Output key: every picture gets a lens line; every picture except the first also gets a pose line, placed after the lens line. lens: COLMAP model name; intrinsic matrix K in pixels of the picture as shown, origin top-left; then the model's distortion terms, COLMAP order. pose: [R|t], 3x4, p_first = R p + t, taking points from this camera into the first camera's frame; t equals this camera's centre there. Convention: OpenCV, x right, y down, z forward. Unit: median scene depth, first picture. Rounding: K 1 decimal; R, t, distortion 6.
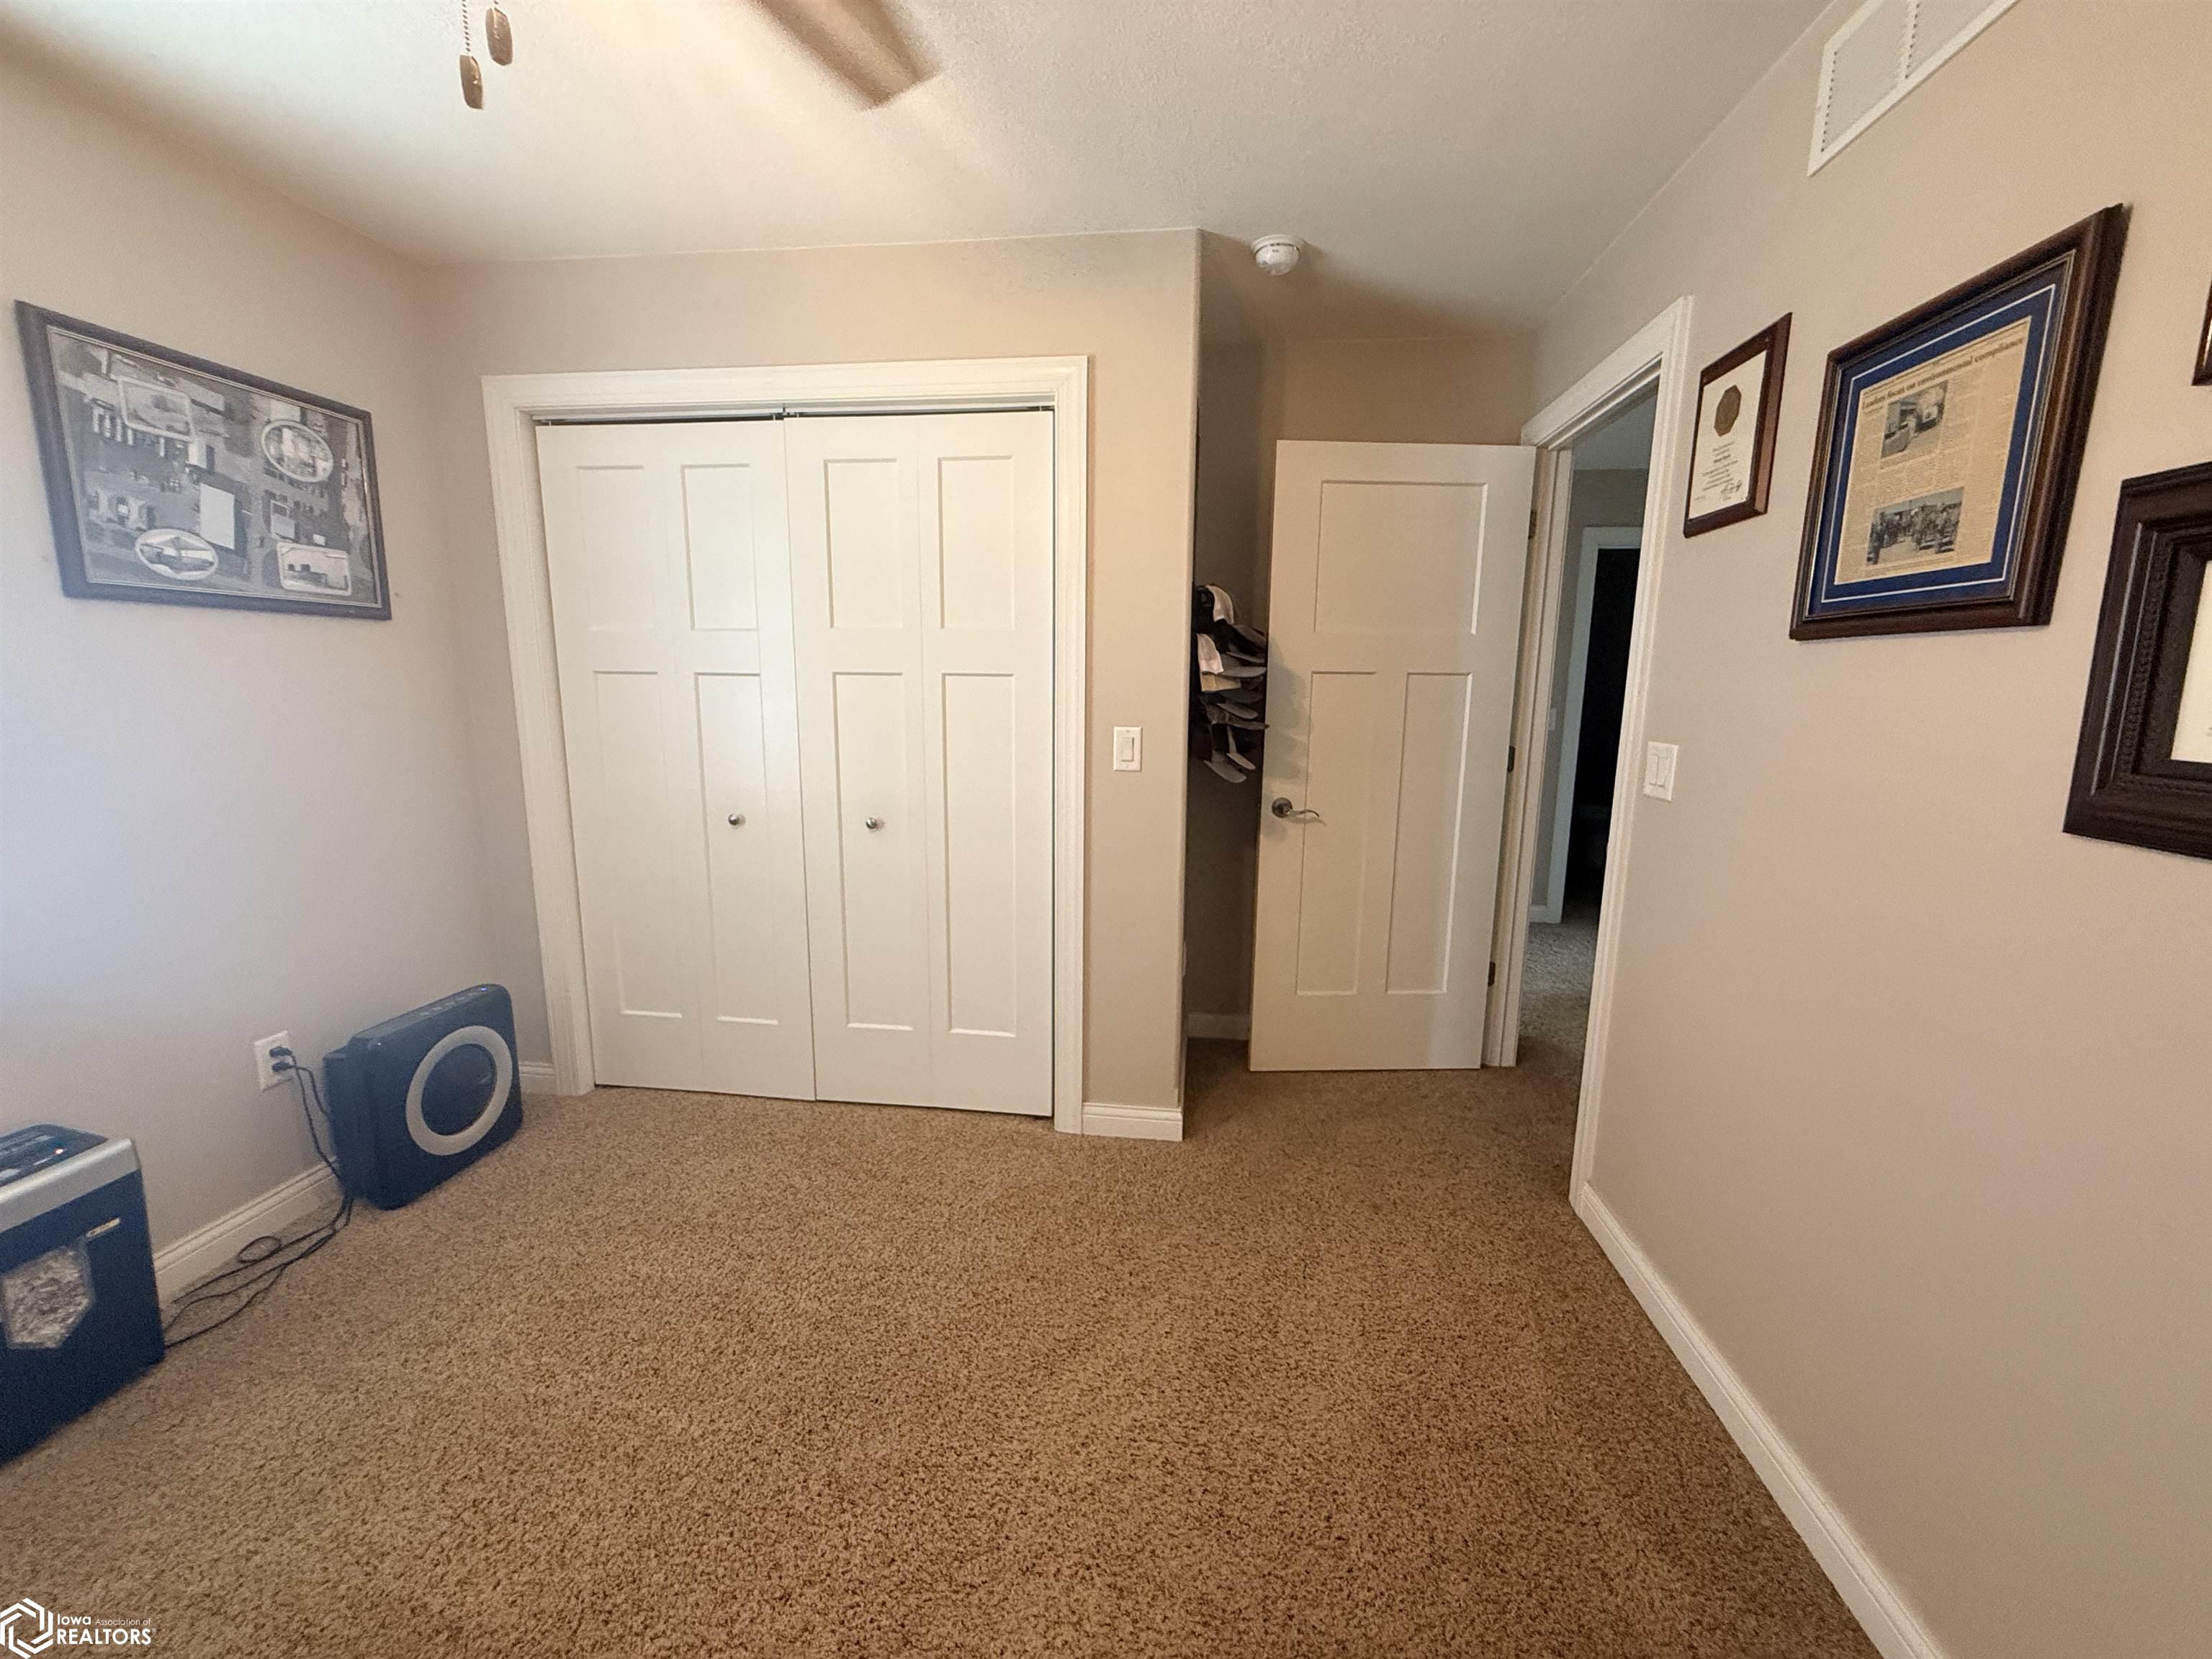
lens RADIAL K [[887.0, 0, 1102.5], [0, 887.0, 824.0], [0, 0, 1]] dist [-0.000280, -0.000078]
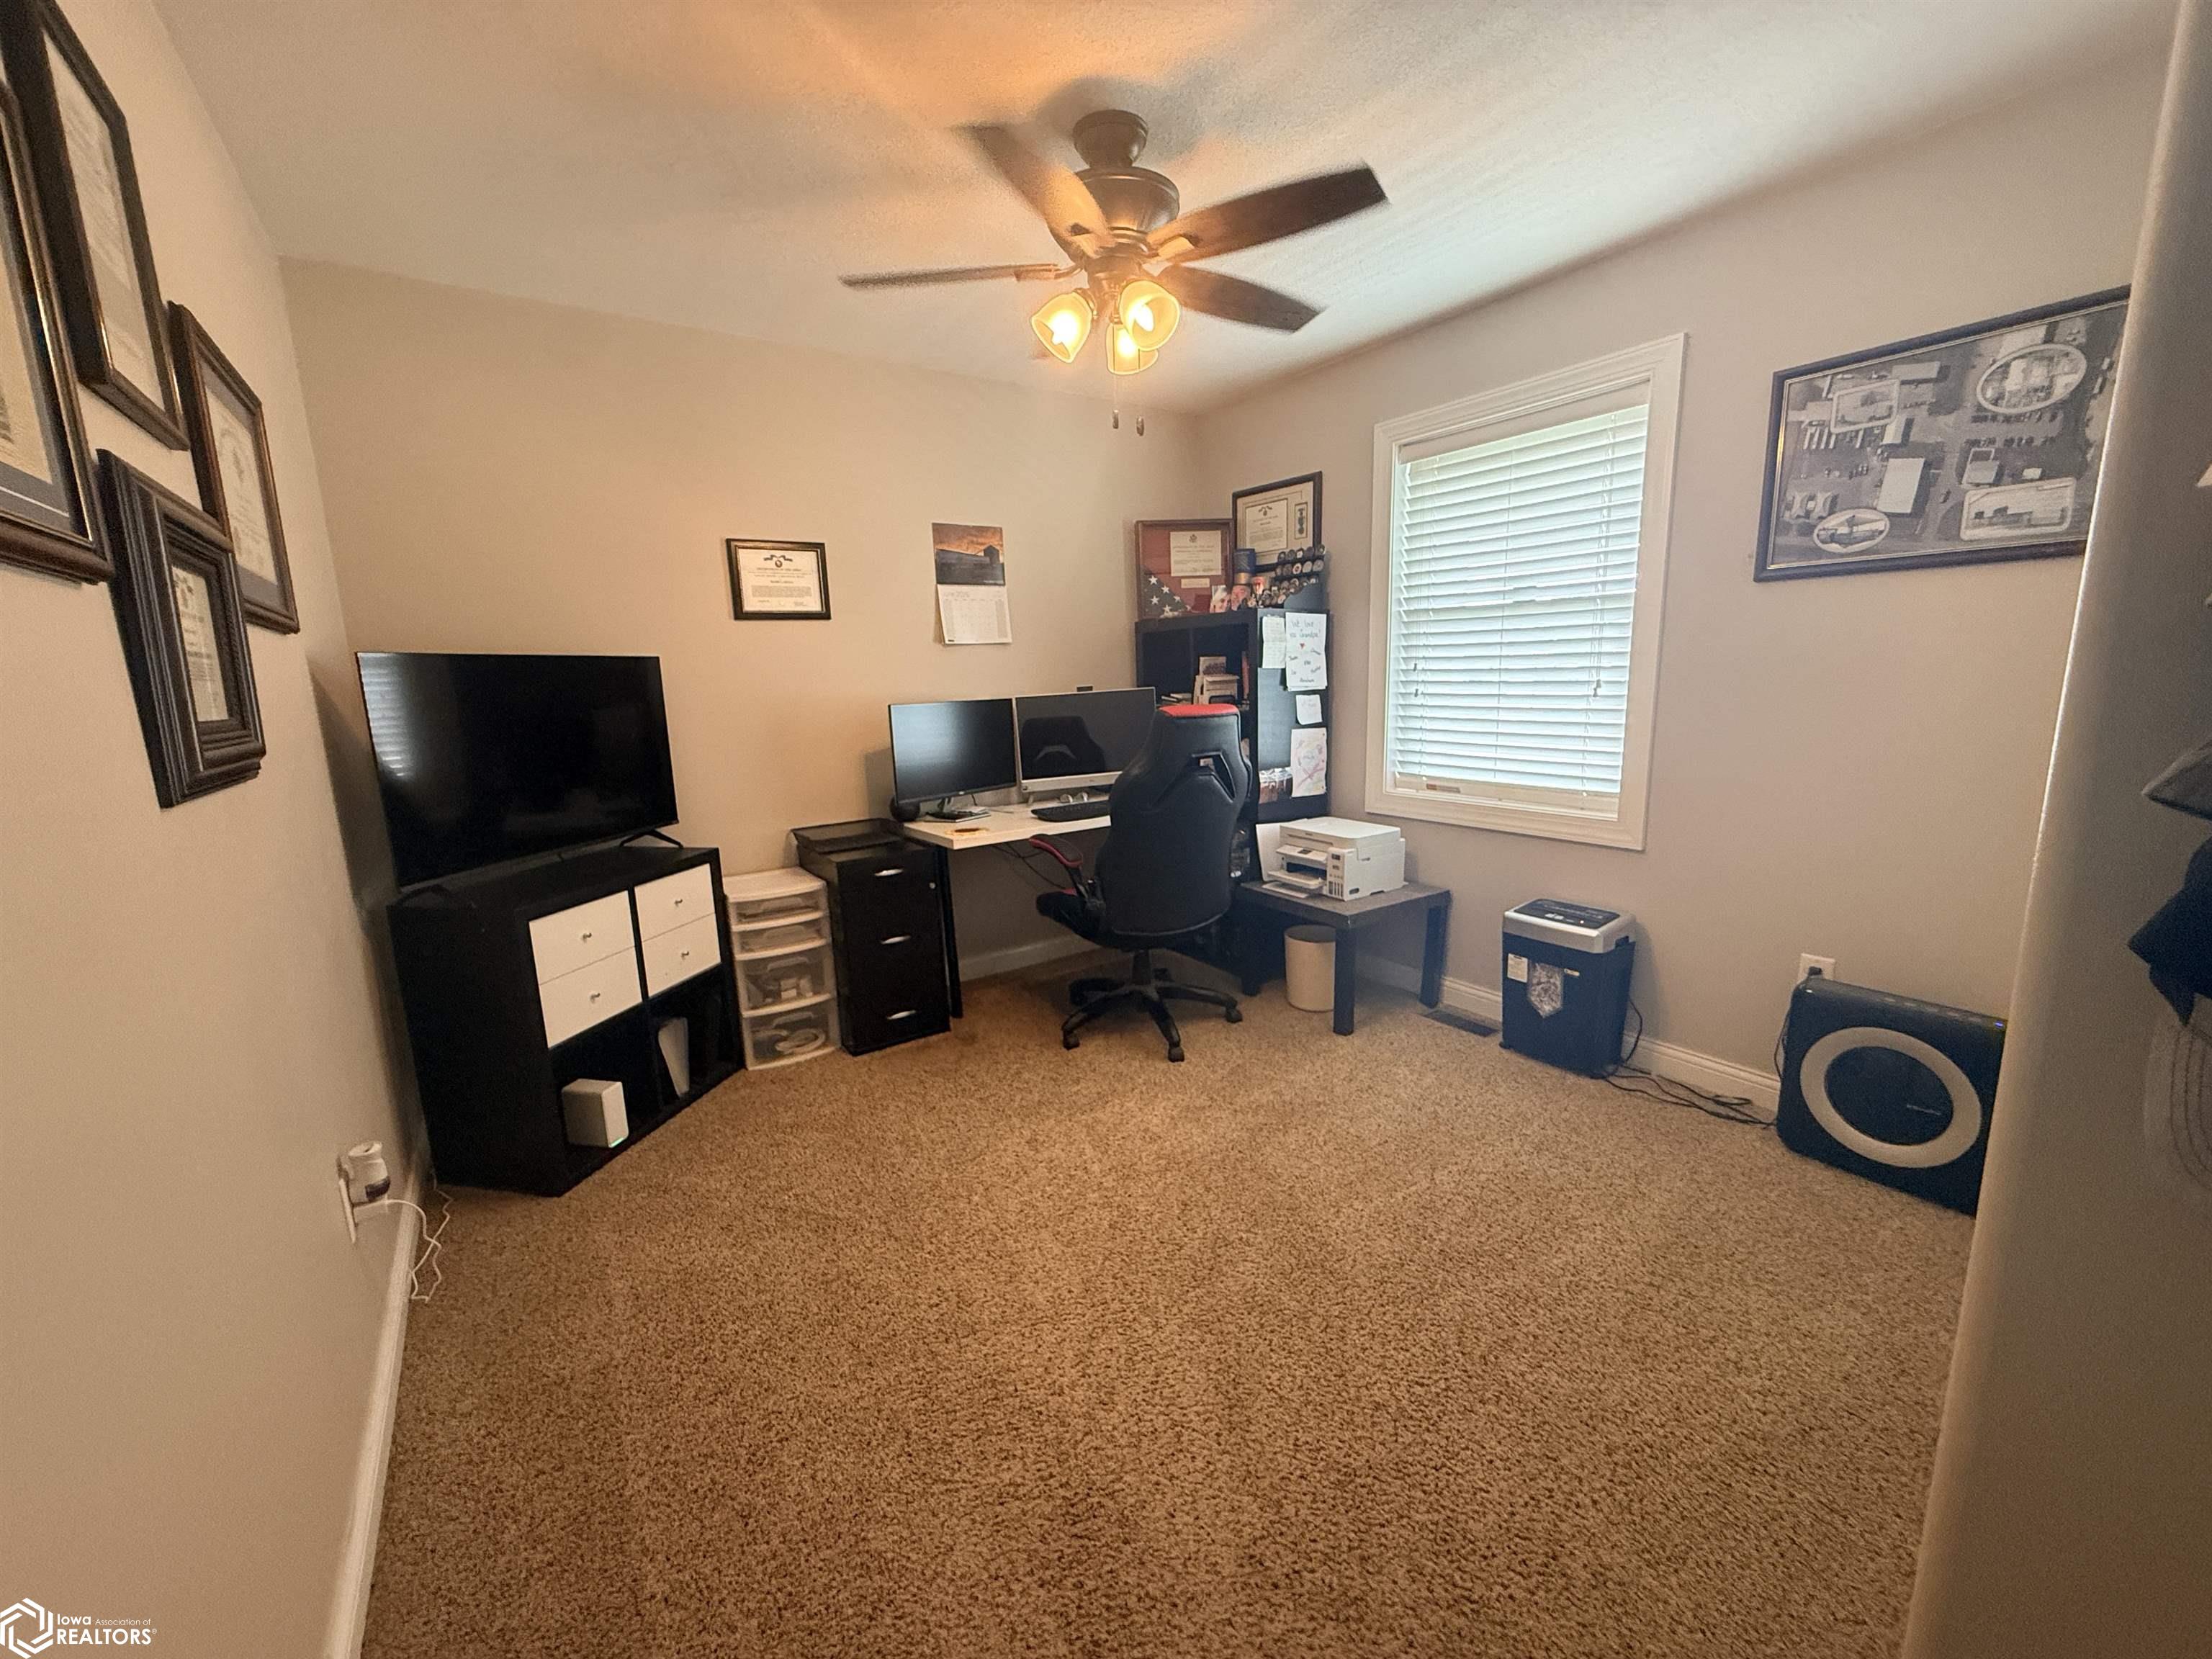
lens RADIAL K [[887.0, 0, 1105.3], [0, 887.0, 828.8], [0, 0, 1]] dist [-0.000280, -0.000078]
pose [[-0.756069, 0.126845, -0.642082, 0.485249], [-0.084605, 0.953867, 0.288063, -0.175661], [0.649000, 0.272119, -0.710458, 1.249593]]
